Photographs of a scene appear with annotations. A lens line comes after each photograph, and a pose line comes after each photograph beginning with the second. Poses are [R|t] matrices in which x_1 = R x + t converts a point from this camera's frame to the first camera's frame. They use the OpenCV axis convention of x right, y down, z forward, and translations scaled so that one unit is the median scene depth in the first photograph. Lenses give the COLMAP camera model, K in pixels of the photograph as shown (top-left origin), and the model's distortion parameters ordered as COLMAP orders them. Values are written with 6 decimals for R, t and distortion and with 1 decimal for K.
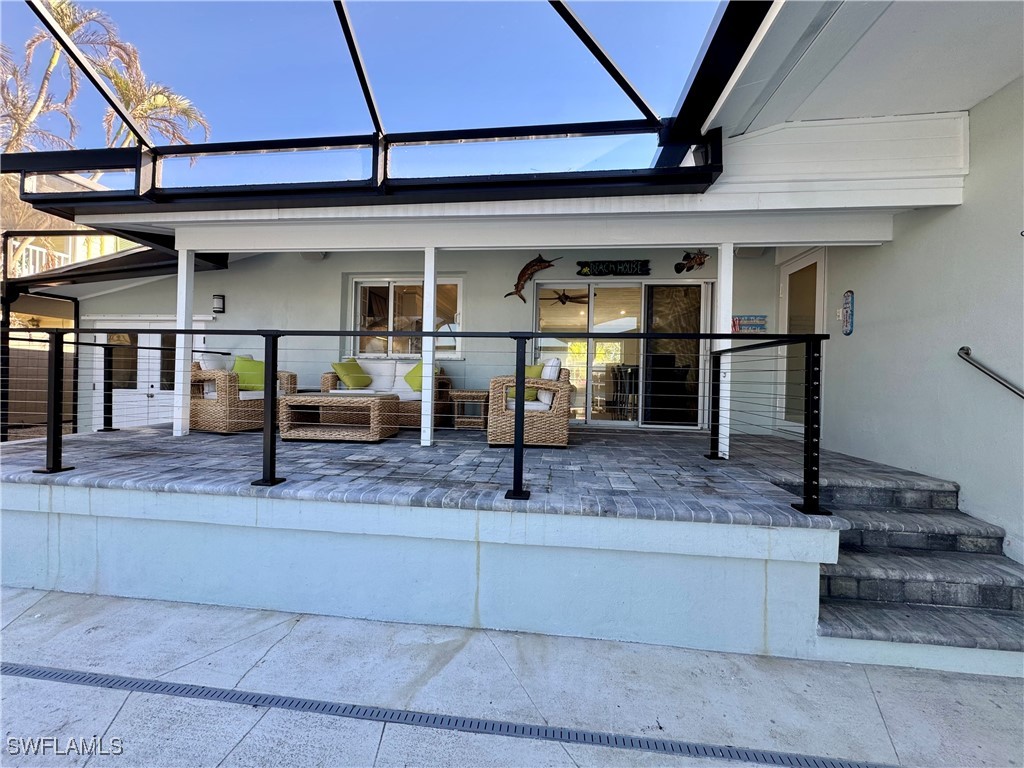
lens RADIAL K [[410.4, 0, 513.2], [0, 410.4, 380.1], [0, 0, 1]] dist [-0.002818, 0.000531]
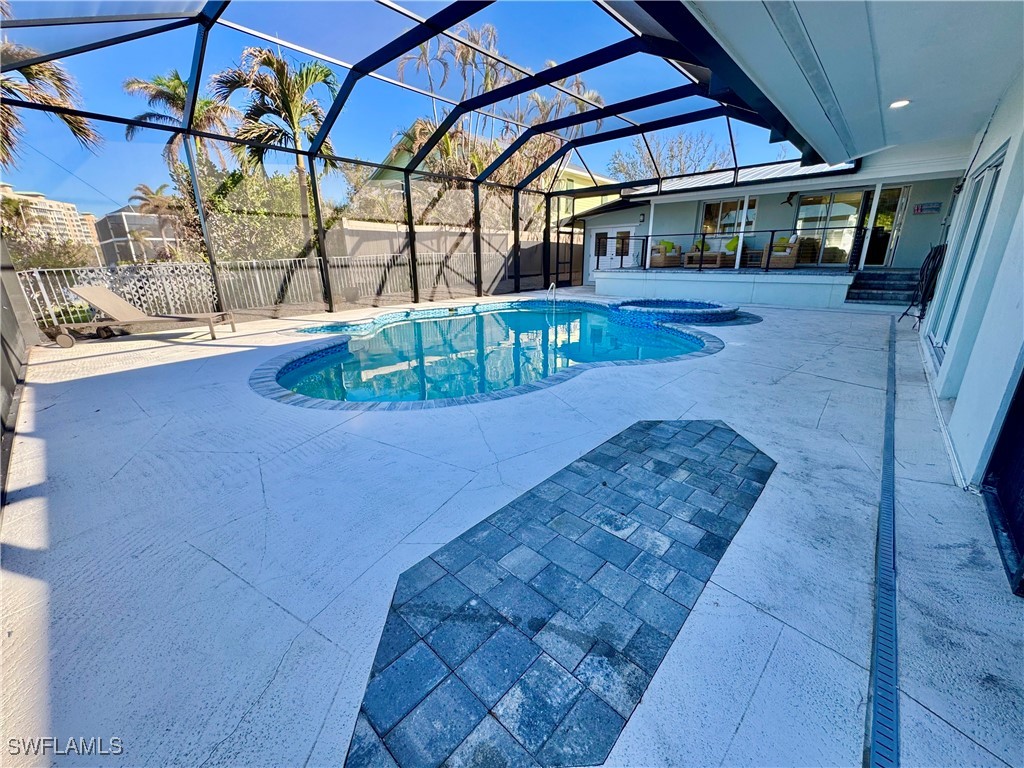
lens RADIAL K [[410.4, 0, 512.8], [0, 410.4, 386.4], [0, 0, 1]] dist [-0.002818, 0.000531]
pose [[0.819574, 0.143511, -0.554709, 0.197640], [0.027162, 0.957305, 0.287801, 0.068499], [0.572329, -0.250941, 0.780685, -2.183489]]
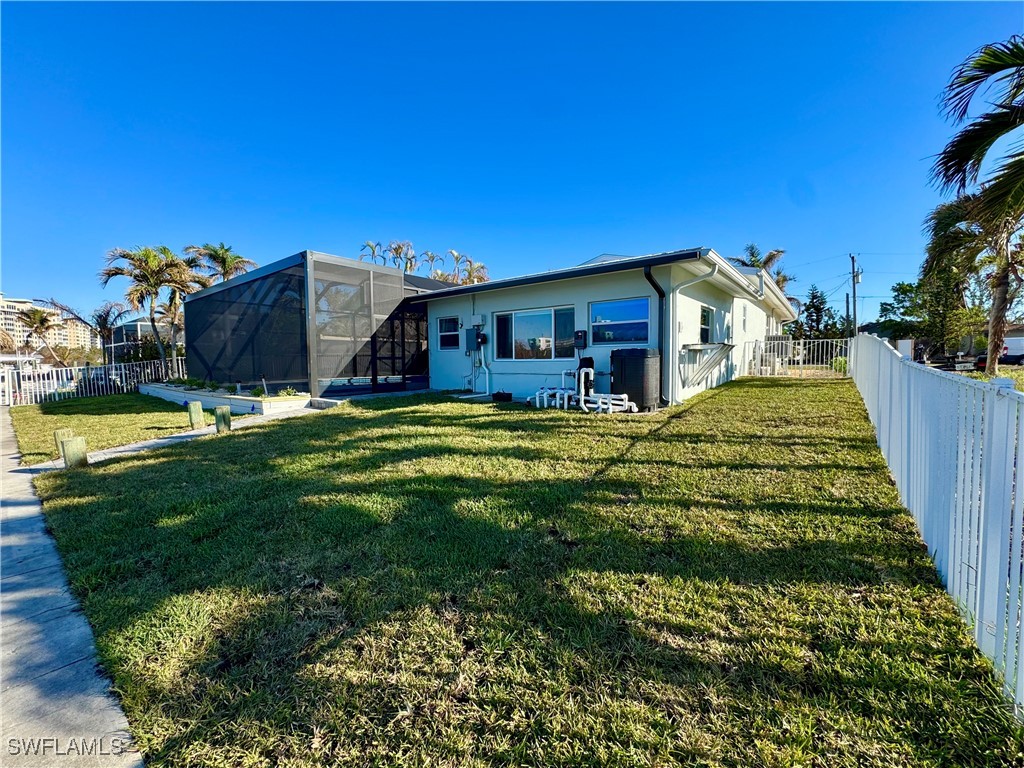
lens RADIAL K [[410.4, 0, 516.4], [0, 410.4, 382.5], [0, 0, 1]] dist [-0.002818, 0.000531]
pose [[0.858489, 0.000066, -0.512832, 2.371136], [0.026042, 0.998704, 0.043722, 0.193050], [0.512170, -0.050889, 0.857375, -3.622104]]
